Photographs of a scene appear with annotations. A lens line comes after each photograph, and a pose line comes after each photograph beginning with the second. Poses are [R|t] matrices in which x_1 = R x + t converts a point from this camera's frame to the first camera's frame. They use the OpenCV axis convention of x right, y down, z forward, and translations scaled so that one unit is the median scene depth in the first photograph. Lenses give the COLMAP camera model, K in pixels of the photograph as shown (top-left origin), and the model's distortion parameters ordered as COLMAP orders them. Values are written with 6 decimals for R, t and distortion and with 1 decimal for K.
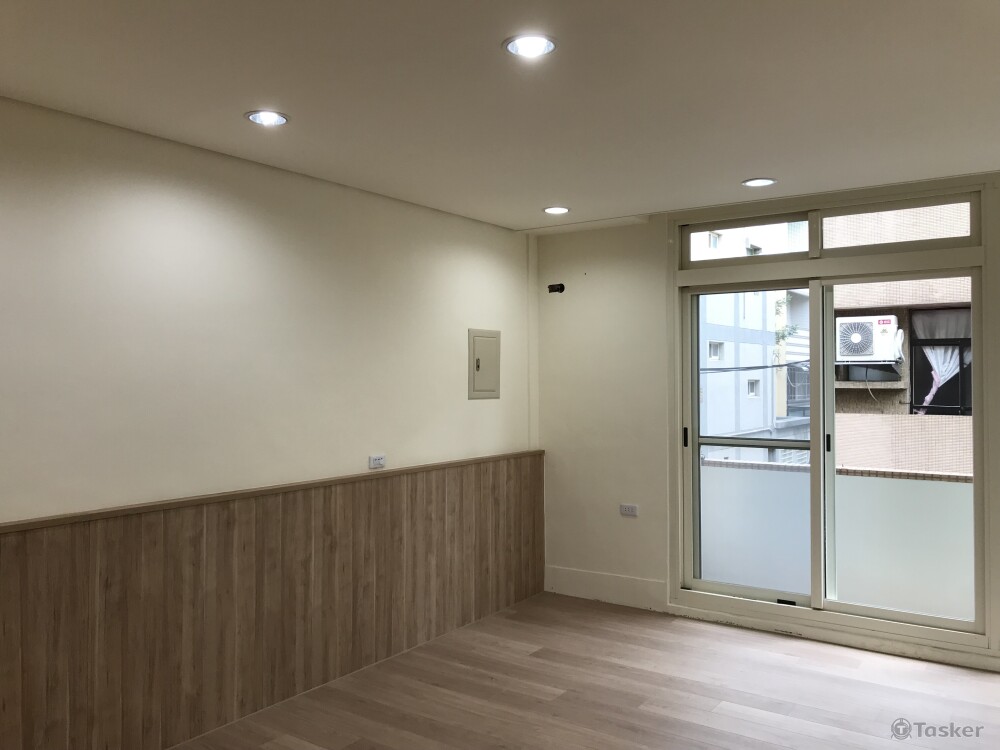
lens RADIAL K [[832.2, 0, 502.3], [0, 832.2, 366.5], [0, 0, 1]] dist [0.030372, -0.013654]
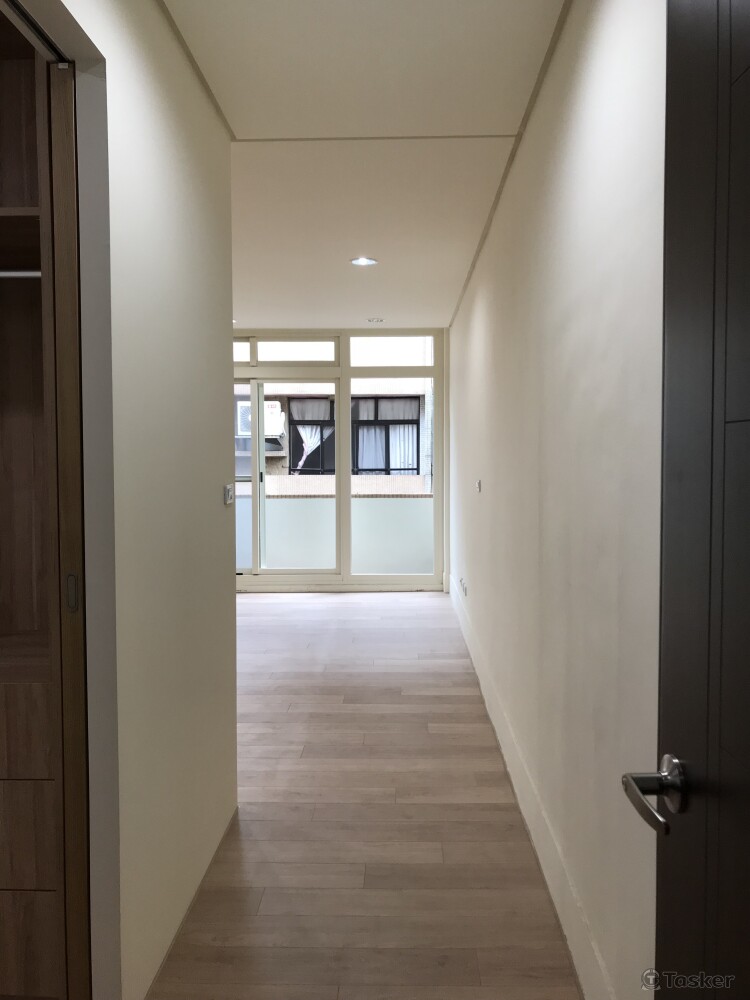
lens RADIAL K [[832.2, 0, 374.0], [0, 832.2, 498.0], [0, 0, 1]] dist [0.030372, -0.013654]
pose [[0.840272, -0.025783, 0.541552, -0.131254], [-0.008017, 0.998169, 0.059961, 0.012118], [-0.542106, -0.054725, 0.838526, -0.212403]]
